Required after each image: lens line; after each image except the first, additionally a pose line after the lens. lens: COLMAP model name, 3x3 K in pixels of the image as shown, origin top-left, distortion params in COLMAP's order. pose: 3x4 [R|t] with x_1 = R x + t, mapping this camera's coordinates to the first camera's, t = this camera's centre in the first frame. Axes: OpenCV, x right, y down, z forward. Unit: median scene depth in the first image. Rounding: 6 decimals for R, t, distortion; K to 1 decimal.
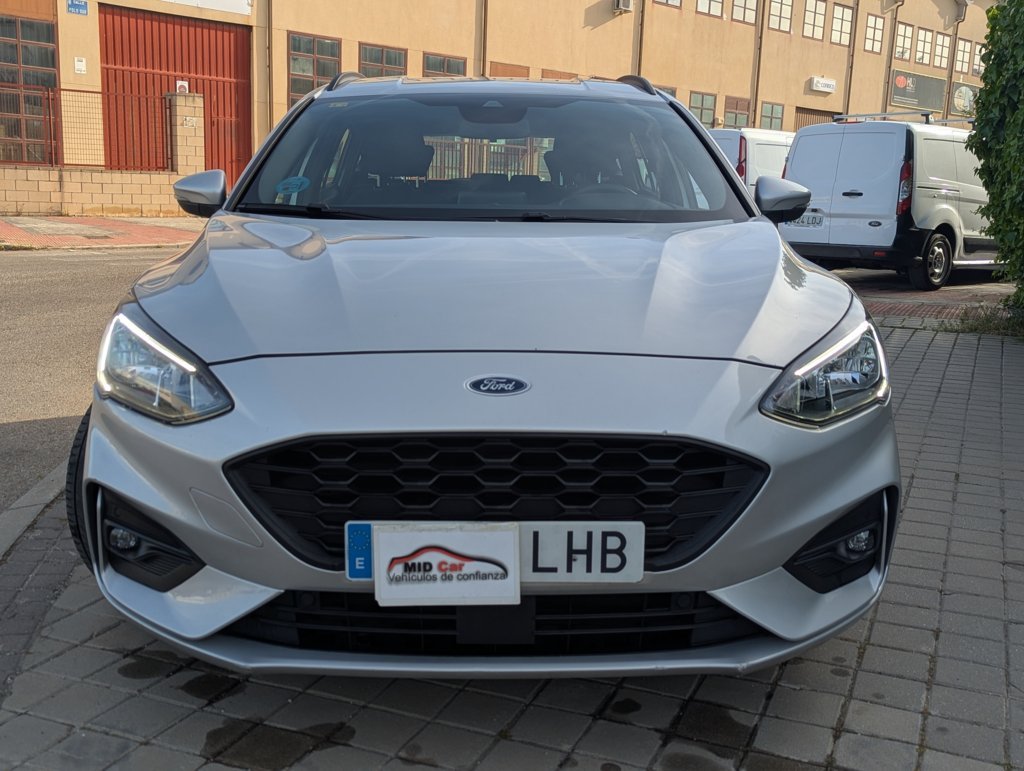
lens RADIAL K [[1095.1, 0, 508.1], [0, 1095.1, 389.0], [0, 0, 1]] dist [0.003831, 0.000000]
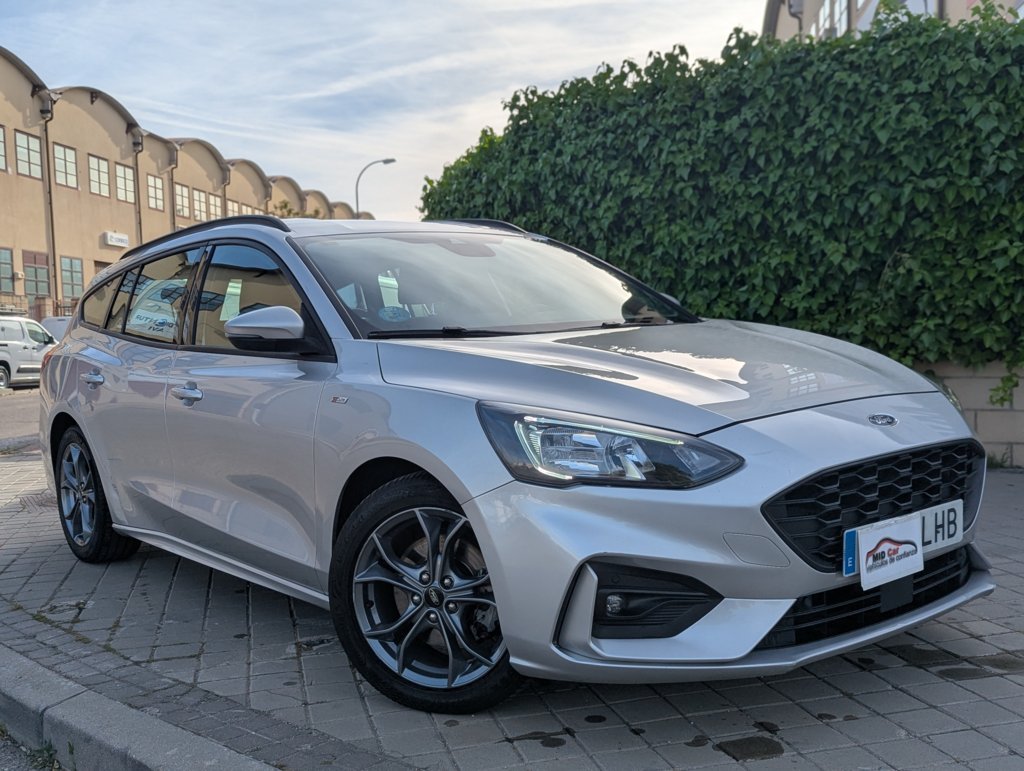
lens RADIAL K [[1095.1, 0, 512.4], [0, 1095.1, 382.6], [0, 0, 1]] dist [0.003831, 0.000000]
pose [[0.780904, -0.077095, 0.619875, -1.147650], [0.164508, 0.982705, -0.085022, -0.008824], [-0.602600, 0.168368, 0.780081, 0.151316]]
